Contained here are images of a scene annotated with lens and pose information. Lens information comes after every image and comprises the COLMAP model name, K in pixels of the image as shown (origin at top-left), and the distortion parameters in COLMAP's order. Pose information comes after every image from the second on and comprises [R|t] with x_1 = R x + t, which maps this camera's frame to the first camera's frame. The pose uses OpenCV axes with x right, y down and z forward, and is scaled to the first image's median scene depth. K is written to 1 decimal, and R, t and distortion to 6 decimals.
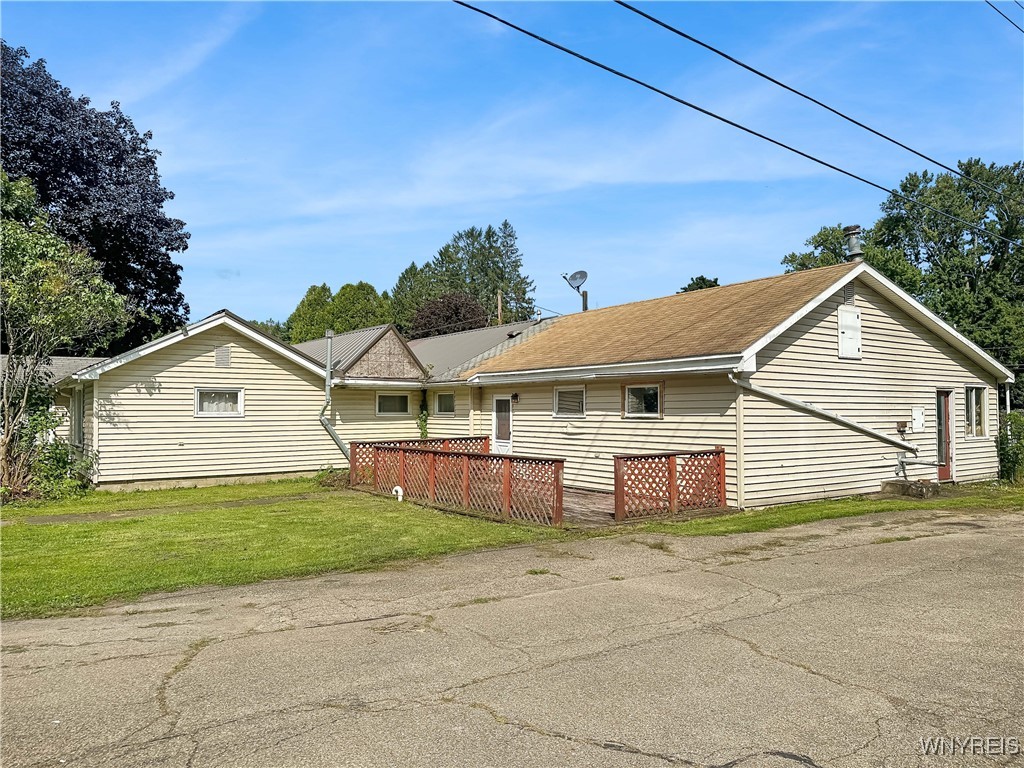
lens RADIAL K [[698.3, 0, 512.0], [0, 698.3, 384.0], [0, 0, 1]] dist [0.059661, -0.001161]
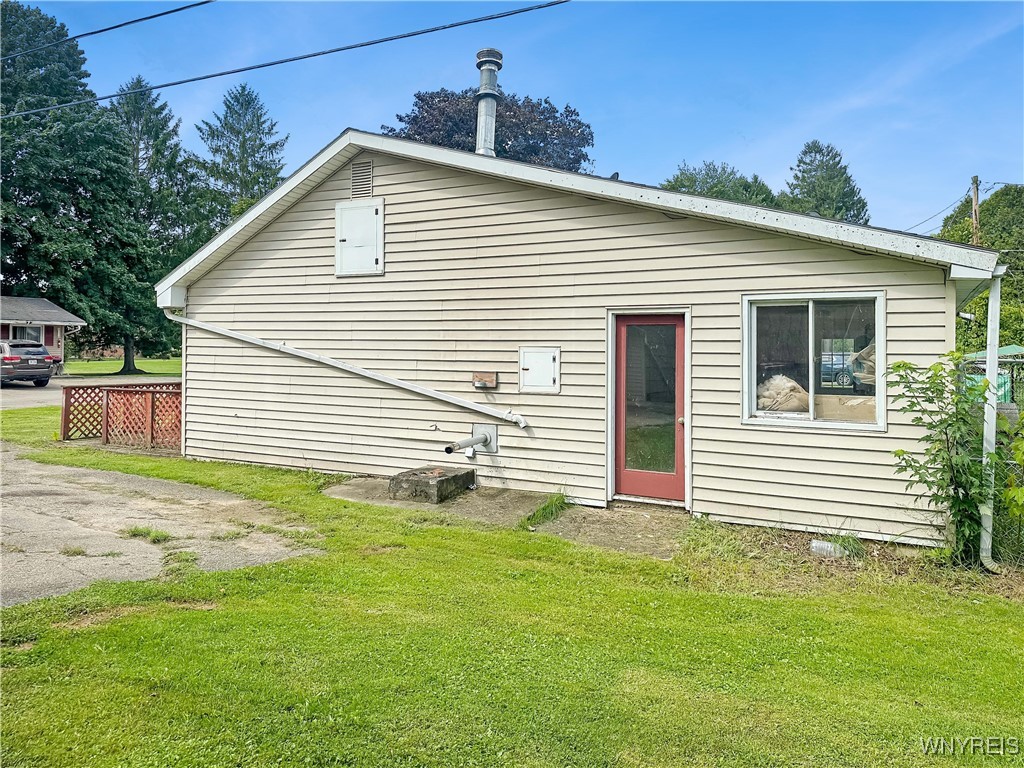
lens RADIAL K [[698.3, 0, 512.0], [0, 698.3, 384.0], [0, 0, 1]] dist [0.059661, -0.001161]
pose [[0.442630, 0.018130, -0.896521, 1.159954], [-0.000767, 0.999803, 0.019840, 0.055728], [0.896704, -0.008094, 0.442557, 0.831816]]
